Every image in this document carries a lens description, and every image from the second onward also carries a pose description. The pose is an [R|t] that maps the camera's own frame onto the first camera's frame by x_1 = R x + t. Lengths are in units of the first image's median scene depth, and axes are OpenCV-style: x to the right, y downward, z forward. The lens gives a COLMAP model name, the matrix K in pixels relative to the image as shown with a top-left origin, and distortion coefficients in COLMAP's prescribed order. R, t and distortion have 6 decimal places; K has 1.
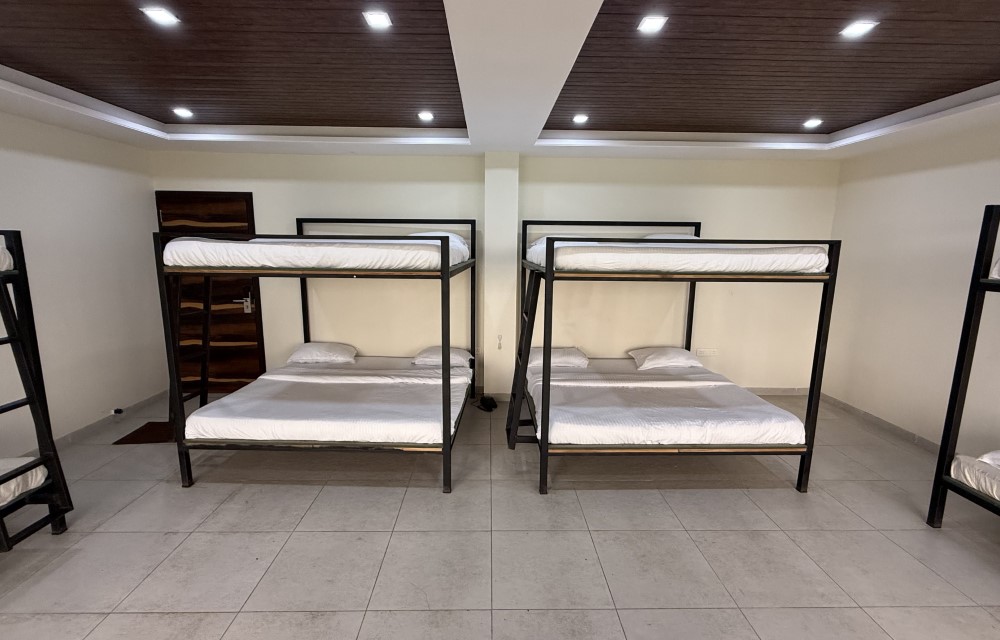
lens RADIAL K [[455.6, 0, 496.5], [0, 455.6, 315.1], [0, 0, 1]] dist [0.000782, 0.000532]
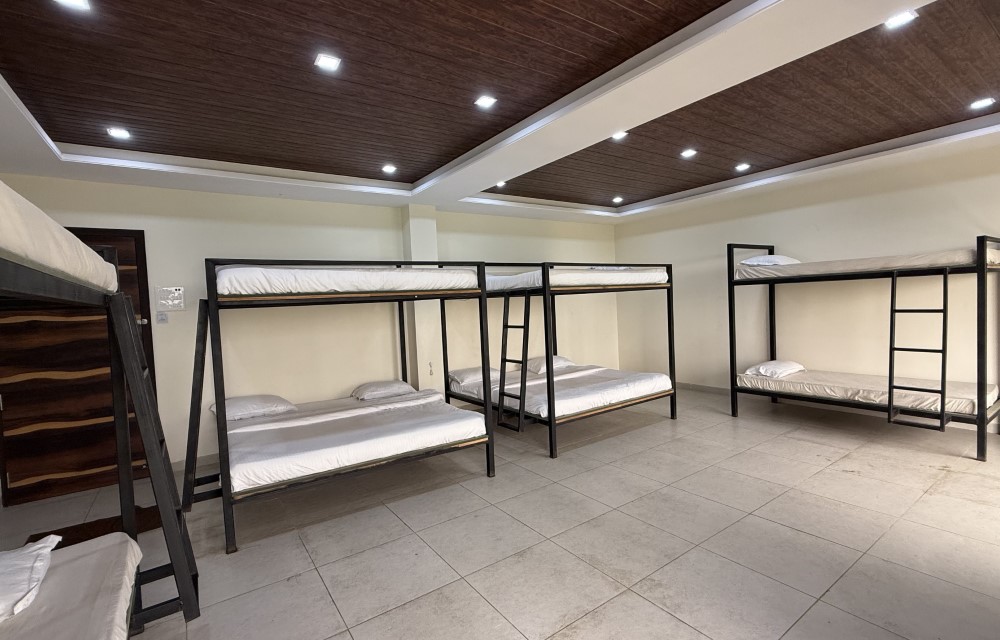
lens RADIAL K [[455.6, 0, 496.2], [0, 455.6, 316.8], [0, 0, 1]] dist [0.000782, 0.000532]
pose [[0.828712, -0.067710, 0.555564, -0.746705], [0.142616, 0.985434, -0.092634, 0.095217], [-0.541199, 0.155999, 0.826298, -0.045673]]
